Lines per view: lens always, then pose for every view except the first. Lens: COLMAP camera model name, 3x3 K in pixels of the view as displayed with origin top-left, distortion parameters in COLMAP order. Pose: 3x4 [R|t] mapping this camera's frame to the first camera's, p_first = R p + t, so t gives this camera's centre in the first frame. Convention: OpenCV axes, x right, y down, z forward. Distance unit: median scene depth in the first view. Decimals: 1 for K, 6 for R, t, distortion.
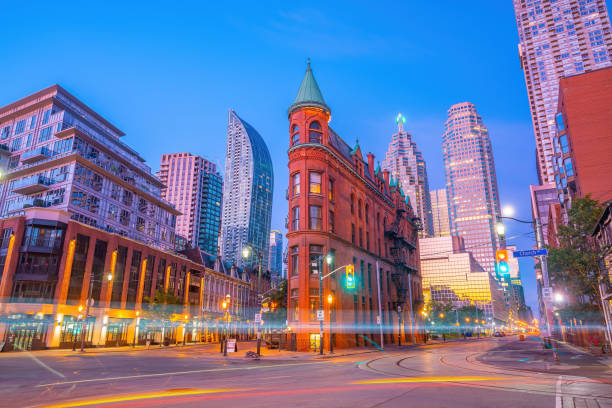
lens RADIAL K [[424.0, 0, 306.0], [0, 424.0, 204.0], [0, 0, 1]] dist [0.014627, -0.001260]
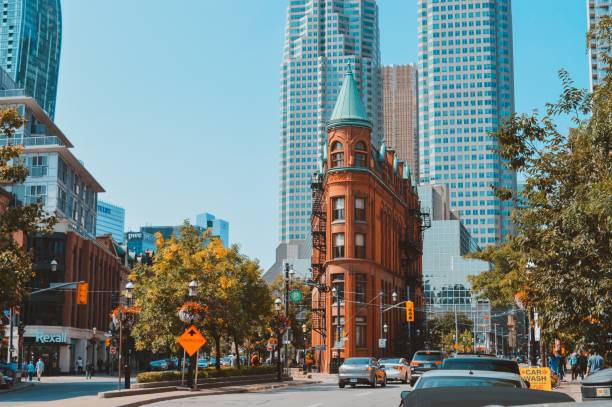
lens RADIAL K [[1083.8, 0, 306.0], [0, 1083.8, 203.5], [0, 0, 1]] dist [0.009235, 0.058120]
pose [[0.967246, 0.037107, 0.251114, -0.458814], [-0.075516, 0.986532, 0.145093, -0.261239], [-0.242348, -0.159304, 0.957021, -0.849225]]
